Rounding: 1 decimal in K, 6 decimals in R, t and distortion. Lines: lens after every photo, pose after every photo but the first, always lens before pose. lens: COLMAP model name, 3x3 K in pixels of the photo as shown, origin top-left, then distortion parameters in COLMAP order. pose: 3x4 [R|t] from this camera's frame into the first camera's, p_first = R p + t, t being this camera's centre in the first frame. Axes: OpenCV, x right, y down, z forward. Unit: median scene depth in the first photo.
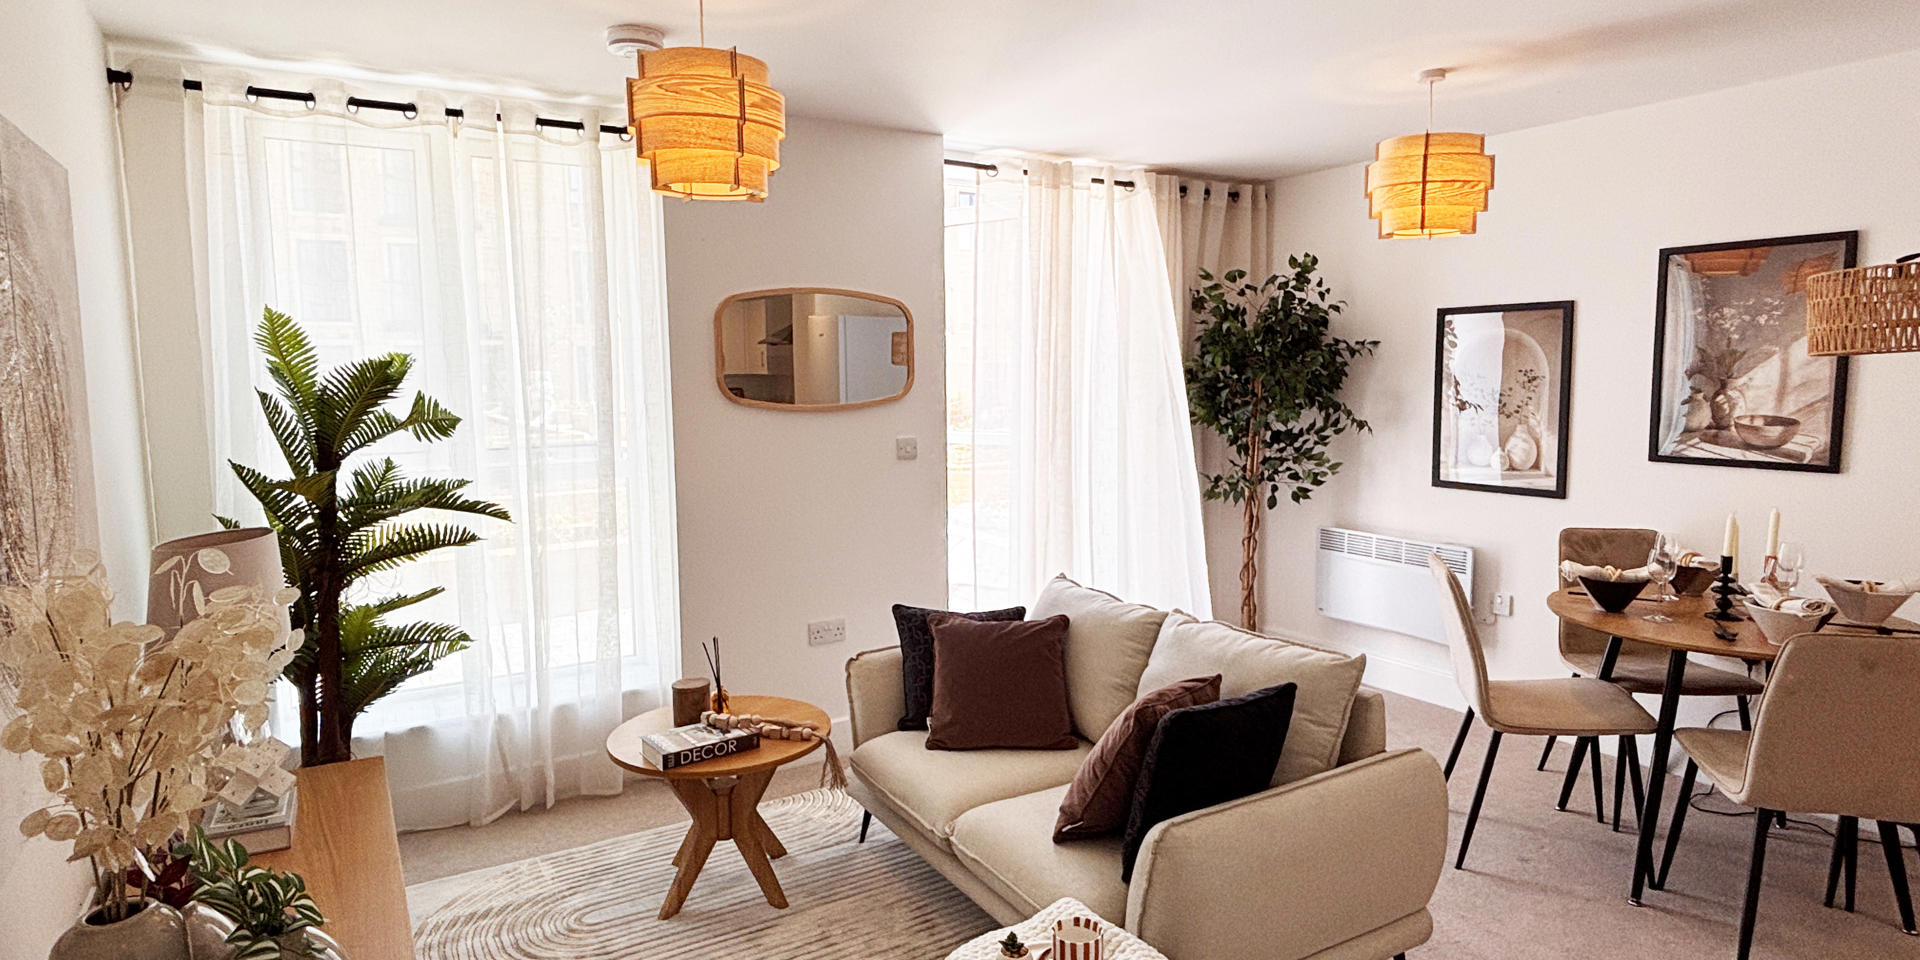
lens RADIAL K [[1029.8, 0, 956.1], [0, 1029.8, 473.4], [0, 0, 1]] dist [0.009369, -0.012650]
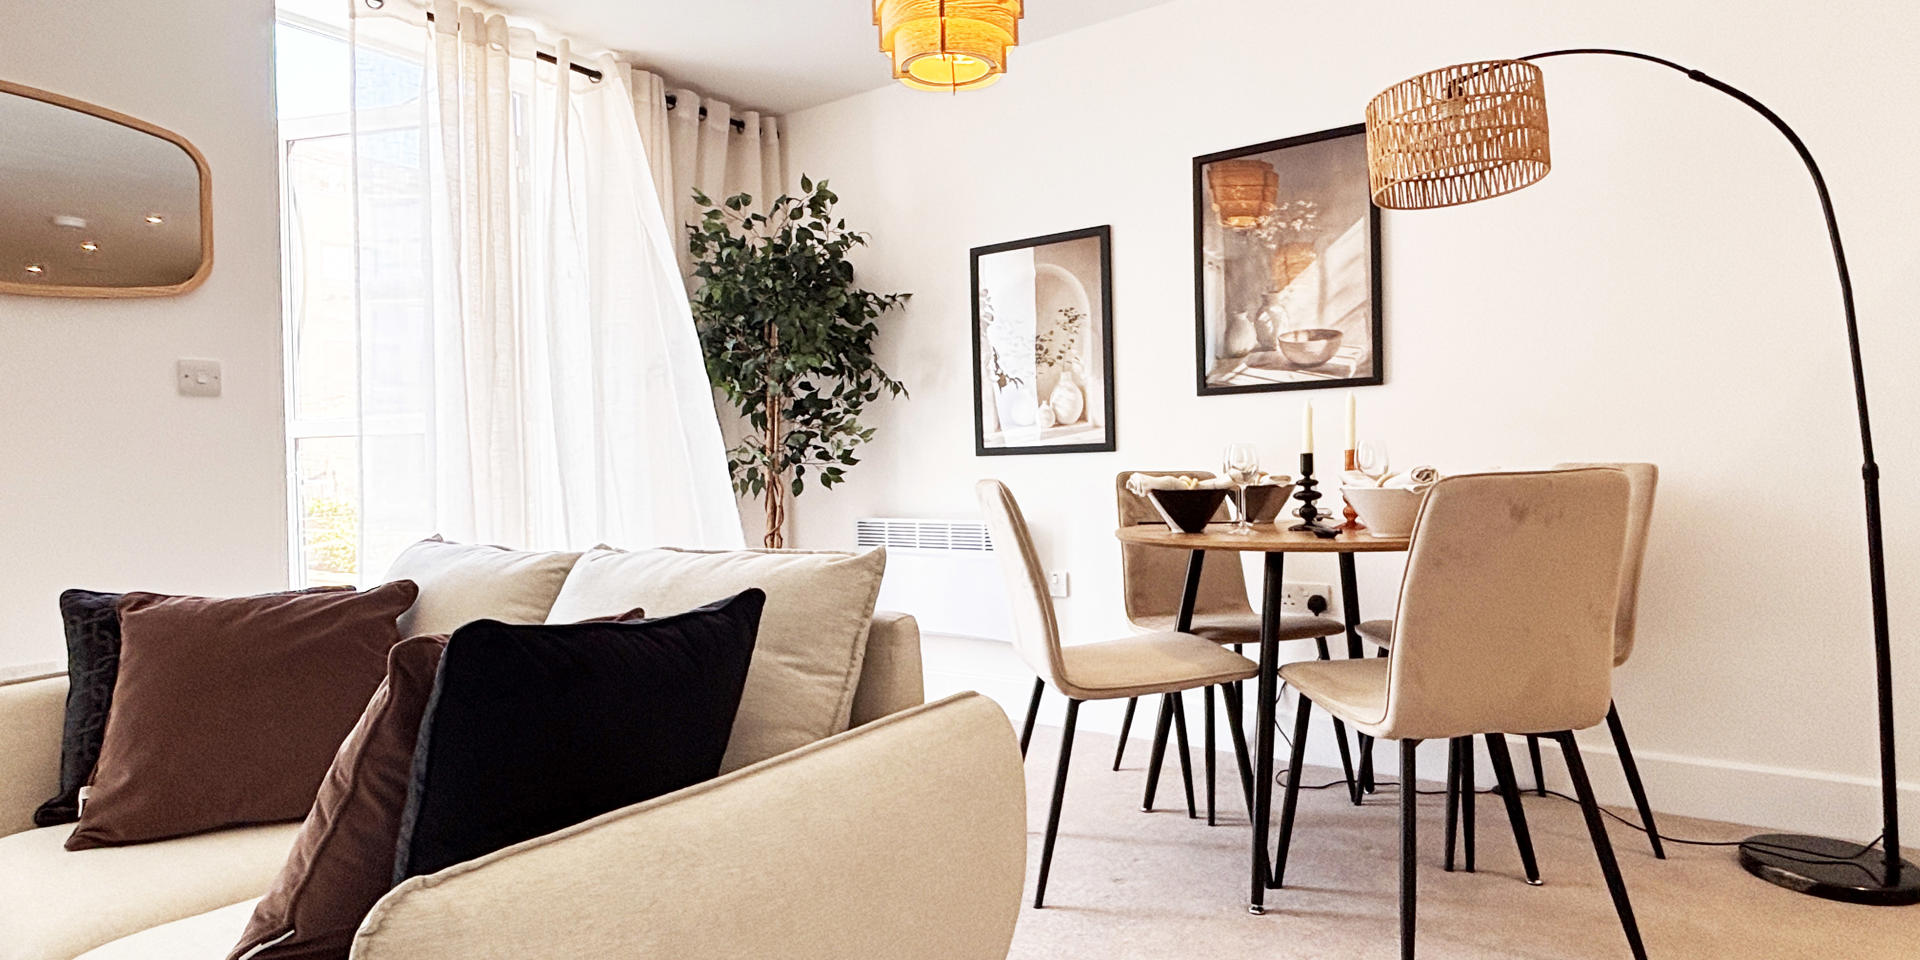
lens RADIAL K [[1029.8, 0, 953.5], [0, 1029.8, 474.0], [0, 0, 1]] dist [0.009369, -0.012650]
pose [[0.916545, -0.011518, 0.399766, 0.147346], [0.052899, 0.994294, -0.092635, 0.141175], [-0.396418, 0.106051, 0.911924, 0.329941]]
